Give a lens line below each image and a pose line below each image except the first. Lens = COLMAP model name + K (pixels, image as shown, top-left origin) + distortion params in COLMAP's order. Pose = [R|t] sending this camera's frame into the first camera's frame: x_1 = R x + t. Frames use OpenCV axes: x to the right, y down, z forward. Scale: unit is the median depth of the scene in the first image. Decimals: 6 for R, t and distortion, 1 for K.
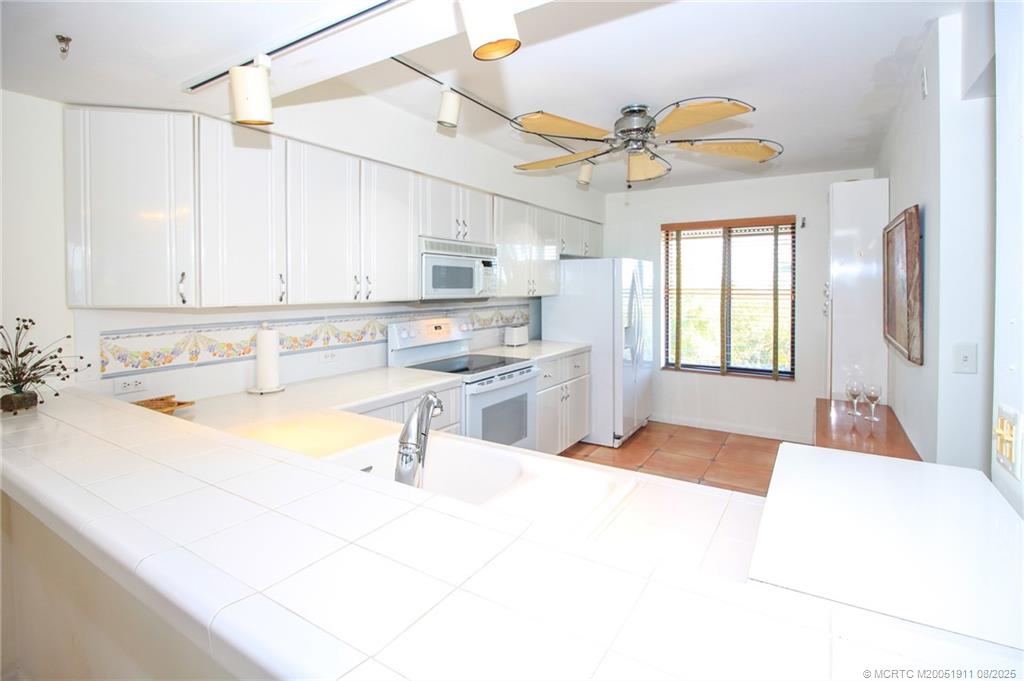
lens RADIAL K [[494.5, 0, 509.9], [0, 494.5, 291.6], [0, 0, 1]] dist [-0.004289, -0.002666]
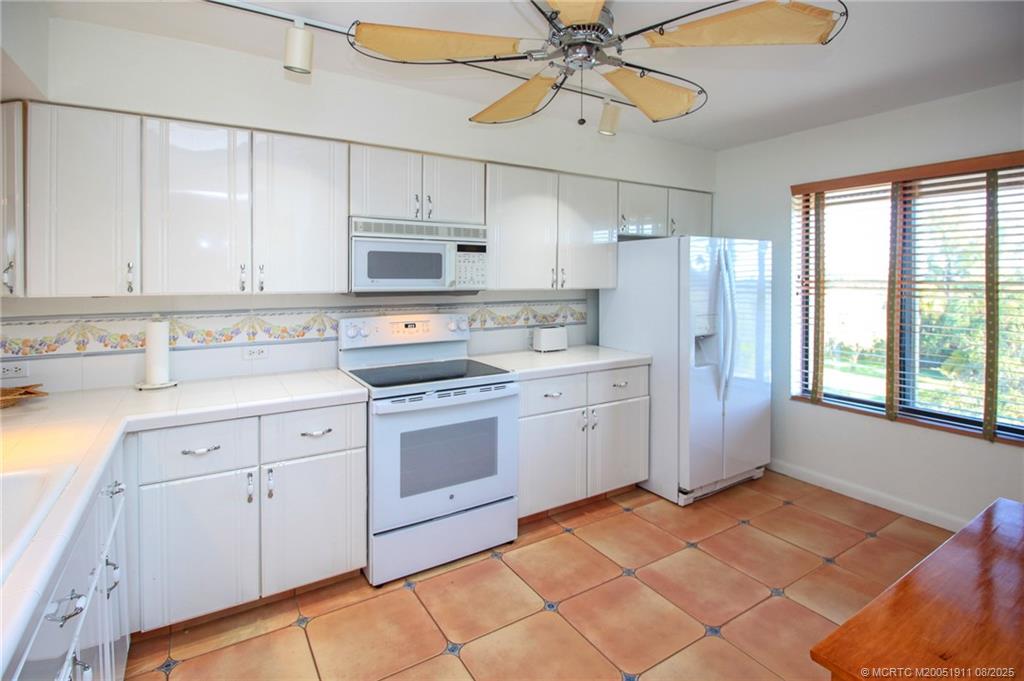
lens RADIAL K [[494.5, 0, 496.3], [0, 494.5, 280.0], [0, 0, 1]] dist [-0.004289, -0.002666]
pose [[0.897861, 0.001751, -0.440276, 0.357778], [-0.004996, 0.999968, -0.006211, 0.000019], [0.440251, 0.007776, 0.897841, 0.310320]]
